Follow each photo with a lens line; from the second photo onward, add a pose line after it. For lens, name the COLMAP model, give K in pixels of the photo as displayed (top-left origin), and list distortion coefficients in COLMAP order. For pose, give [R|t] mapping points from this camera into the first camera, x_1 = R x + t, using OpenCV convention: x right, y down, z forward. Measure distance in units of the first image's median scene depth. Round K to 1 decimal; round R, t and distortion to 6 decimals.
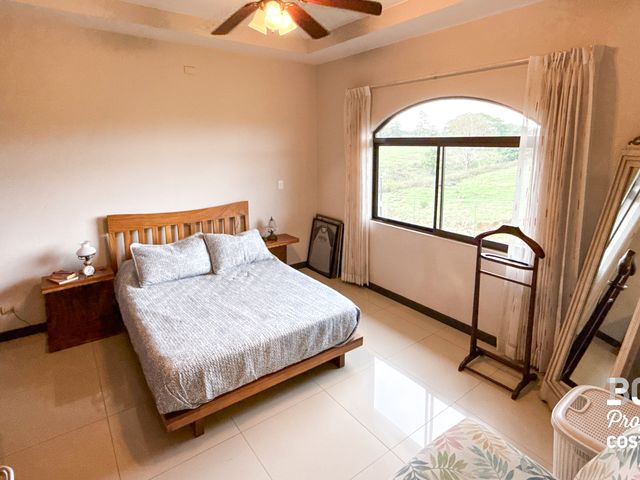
lens RADIAL K [[356.9, 0, 320.2], [0, 356.9, 191.7], [0, 0, 1]] dist [-0.000133, 0.000631]
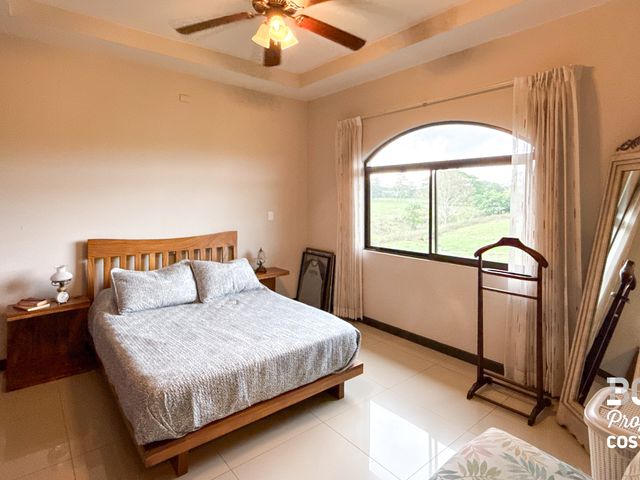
lens RADIAL K [[356.9, 0, 320.2], [0, 356.9, 191.7], [0, 0, 1]] dist [-0.000133, 0.000631]
pose [[0.998657, 0.006968, 0.051345, -0.043051], [0.001065, 0.987947, -0.154790, 0.111812], [-0.051805, 0.154636, 0.986612, 0.024473]]
